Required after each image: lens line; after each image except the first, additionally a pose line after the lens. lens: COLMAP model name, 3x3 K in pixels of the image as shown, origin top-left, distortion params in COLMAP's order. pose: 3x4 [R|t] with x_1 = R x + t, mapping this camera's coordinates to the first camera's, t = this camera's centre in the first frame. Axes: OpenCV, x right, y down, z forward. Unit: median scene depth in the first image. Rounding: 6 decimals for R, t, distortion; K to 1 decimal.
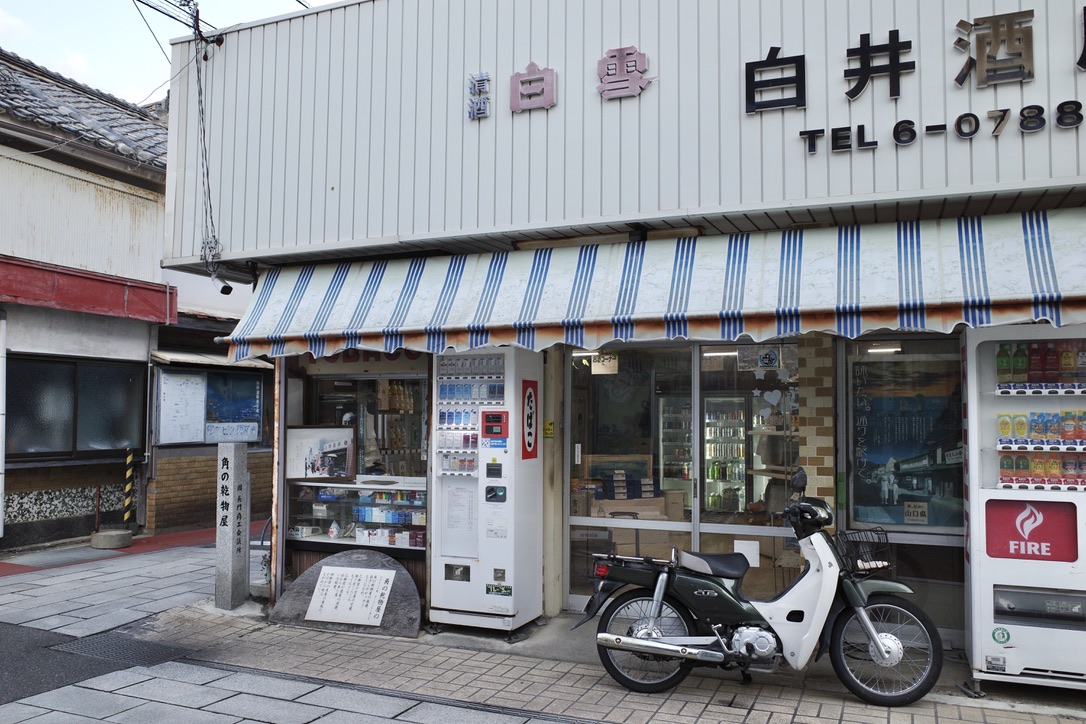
lens RADIAL K [[861.5, 0, 543.0], [0, 861.5, 362.0], [0, 0, 1]] dist [-0.064931, 0.067749]
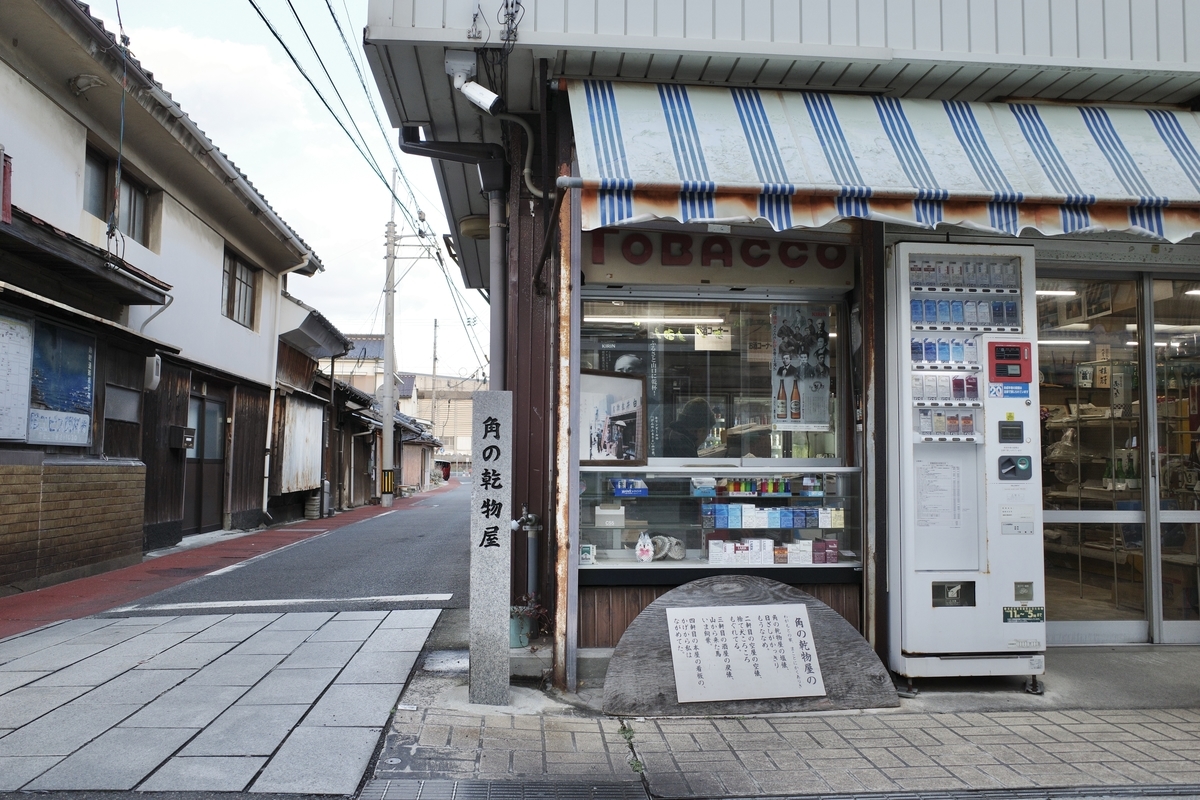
lens RADIAL K [[952.0, 0, 600.0], [0, 952.0, 400.0], [0, 0, 1]] dist [-0.064931, 0.067749]
pose [[0.887108, 0.036295, 0.460133, -0.628493], [-0.032292, 0.999341, -0.016571, 0.117028], [-0.460431, -0.000158, 0.887696, 0.480163]]
